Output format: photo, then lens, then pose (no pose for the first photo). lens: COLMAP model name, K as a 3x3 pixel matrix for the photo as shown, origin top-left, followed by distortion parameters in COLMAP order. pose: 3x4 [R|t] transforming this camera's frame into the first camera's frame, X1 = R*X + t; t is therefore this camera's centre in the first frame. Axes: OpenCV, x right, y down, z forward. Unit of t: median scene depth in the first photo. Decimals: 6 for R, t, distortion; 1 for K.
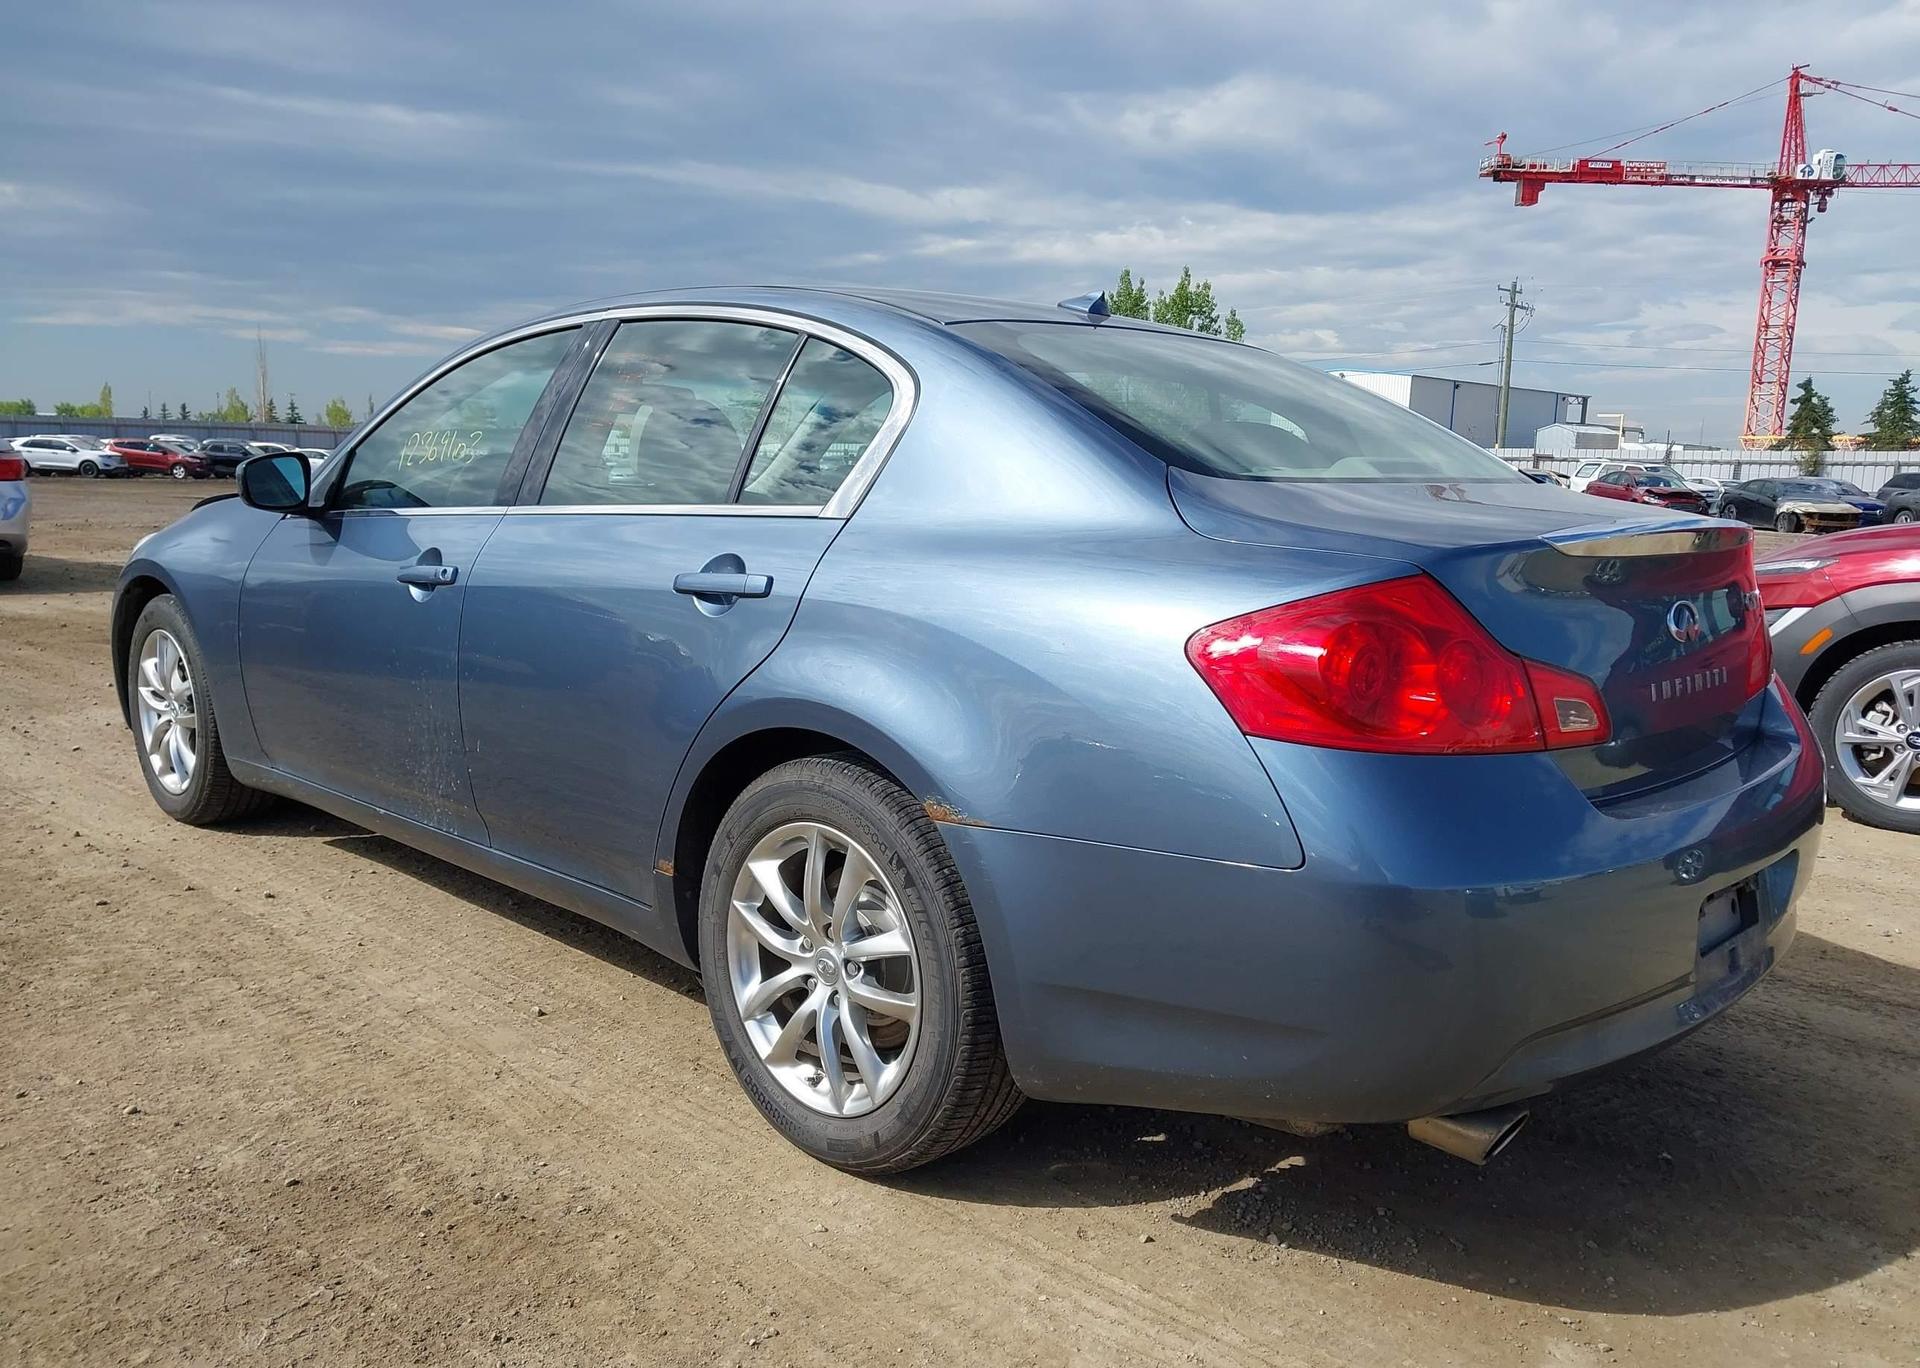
lens RADIAL K [[1473.2, 0, 1026.0], [0, 1473.2, 704.8], [0, 0, 1]] dist [0.021361, -0.016679]
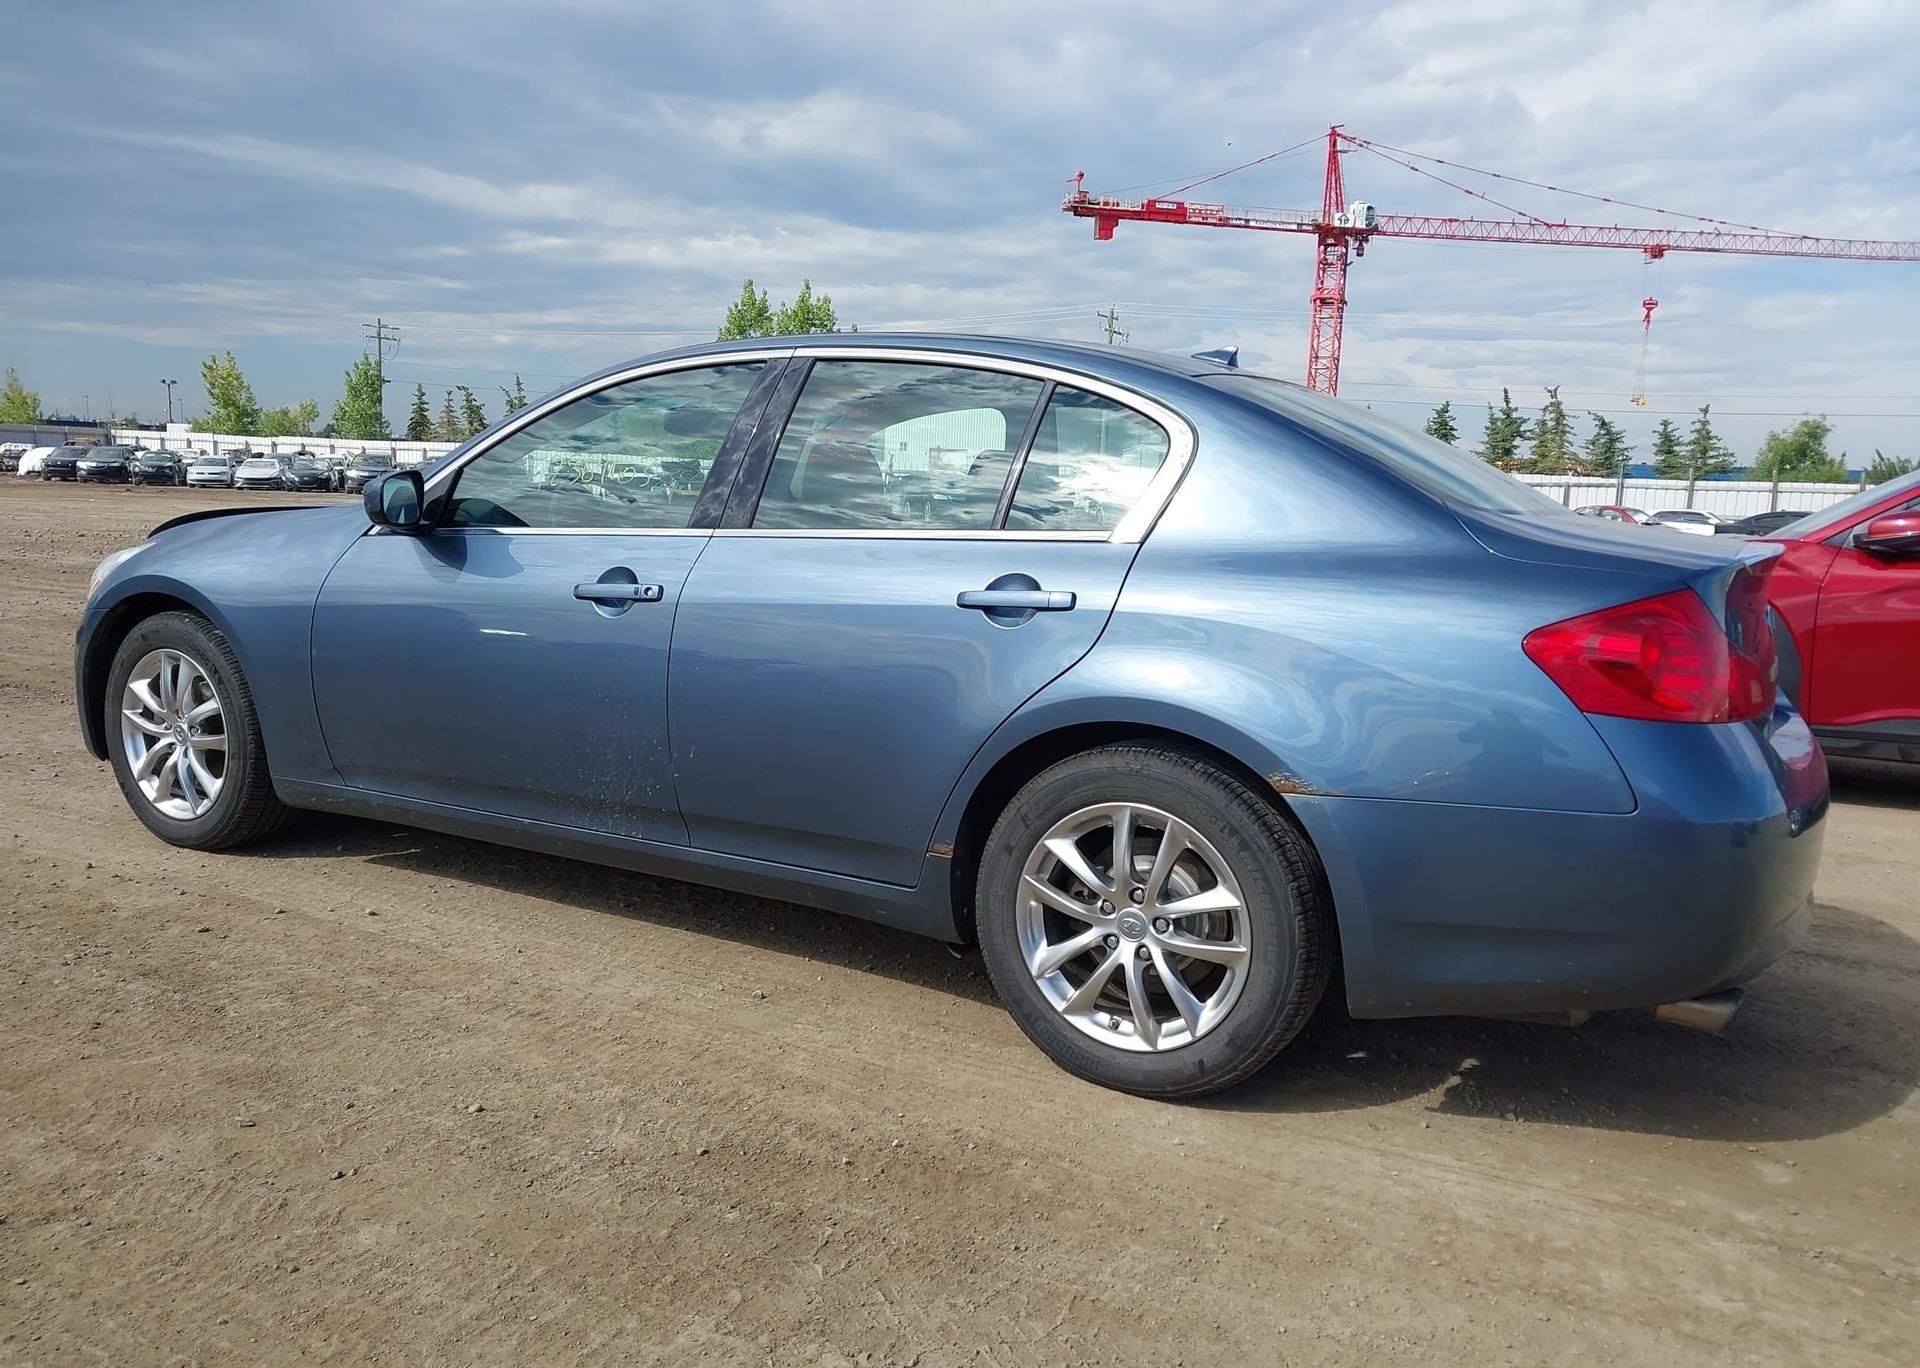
lens RADIAL K [[1473.2, 0, 988.9], [0, 1473.2, 698.2], [0, 0, 1]] dist [0.021361, -0.016679]
pose [[0.968883, -0.022466, 0.246499, -0.247478], [0.025066, 0.999658, -0.007414, 0.001288], [-0.246248, 0.013362, 0.969115, -0.050990]]
